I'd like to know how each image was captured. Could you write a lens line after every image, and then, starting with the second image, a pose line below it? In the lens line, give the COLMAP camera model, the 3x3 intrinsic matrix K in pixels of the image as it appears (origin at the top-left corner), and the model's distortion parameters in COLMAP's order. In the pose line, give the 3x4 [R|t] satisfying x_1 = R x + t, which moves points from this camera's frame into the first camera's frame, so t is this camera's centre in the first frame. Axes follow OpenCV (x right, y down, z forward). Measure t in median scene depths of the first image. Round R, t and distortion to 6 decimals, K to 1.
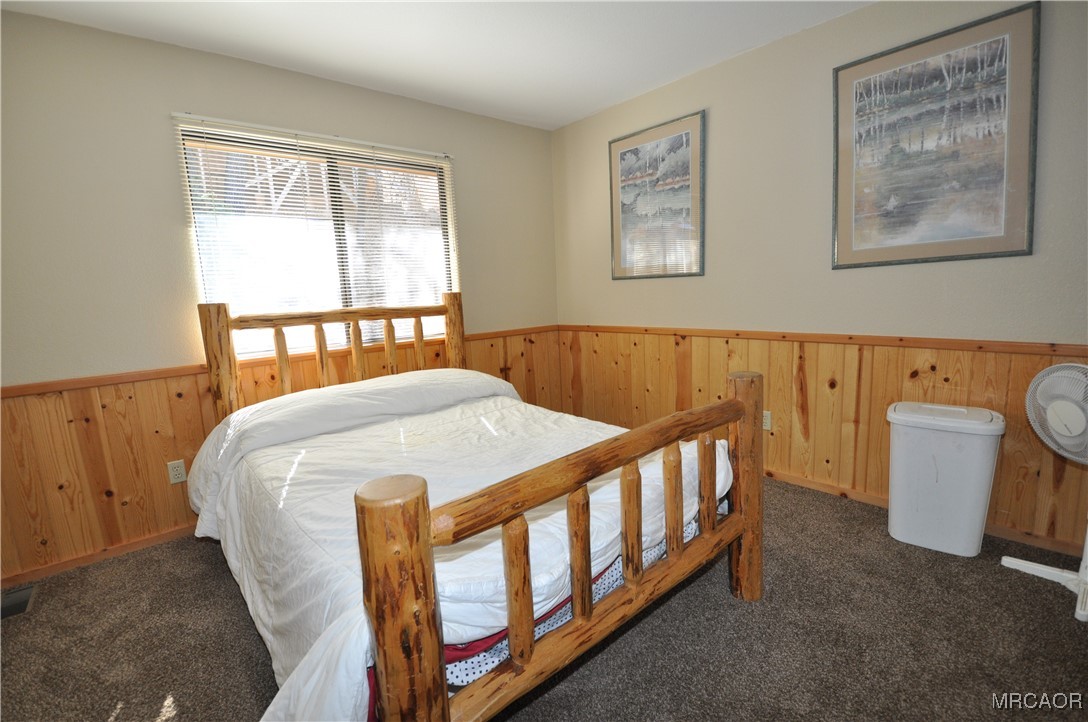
lens RADIAL K [[481.7, 0, 539.7], [0, 481.7, 365.4], [0, 0, 1]] dist [0.002514, -0.014874]
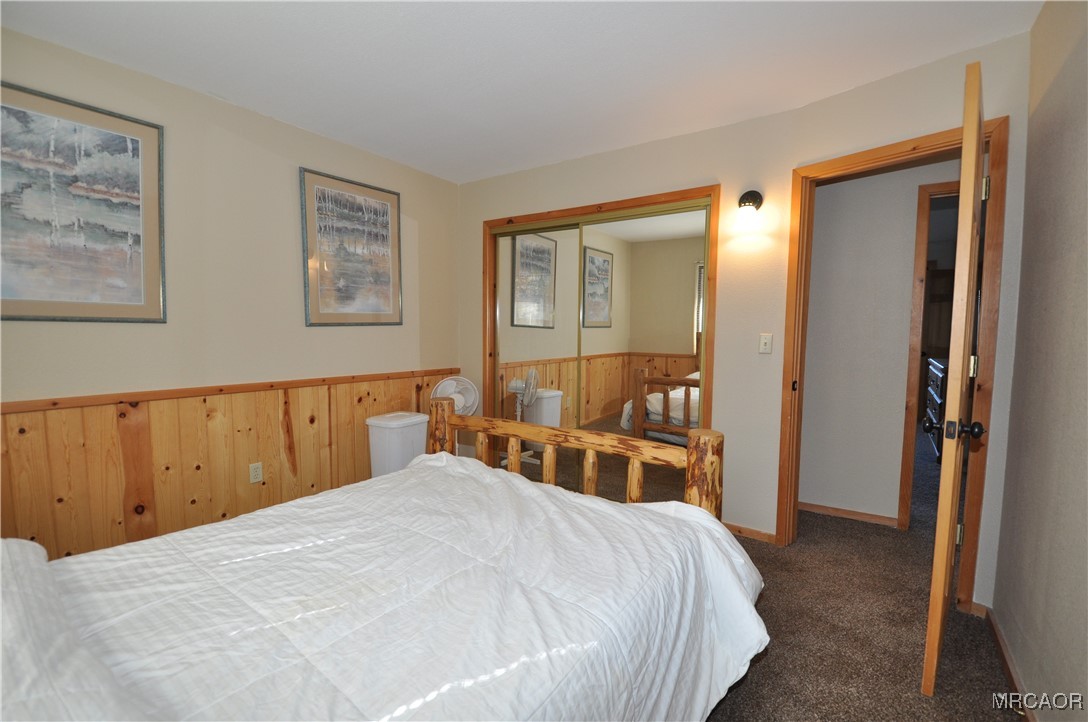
lens RADIAL K [[481.7, 0, 539.7], [0, 481.7, 365.4], [0, 0, 1]] dist [0.002514, -0.014874]
pose [[-0.248220, -0.027517, 0.968313, -0.738870], [0.150841, 0.986306, 0.066695, -0.095397], [-0.956888, 0.162617, -0.240670, 0.756978]]
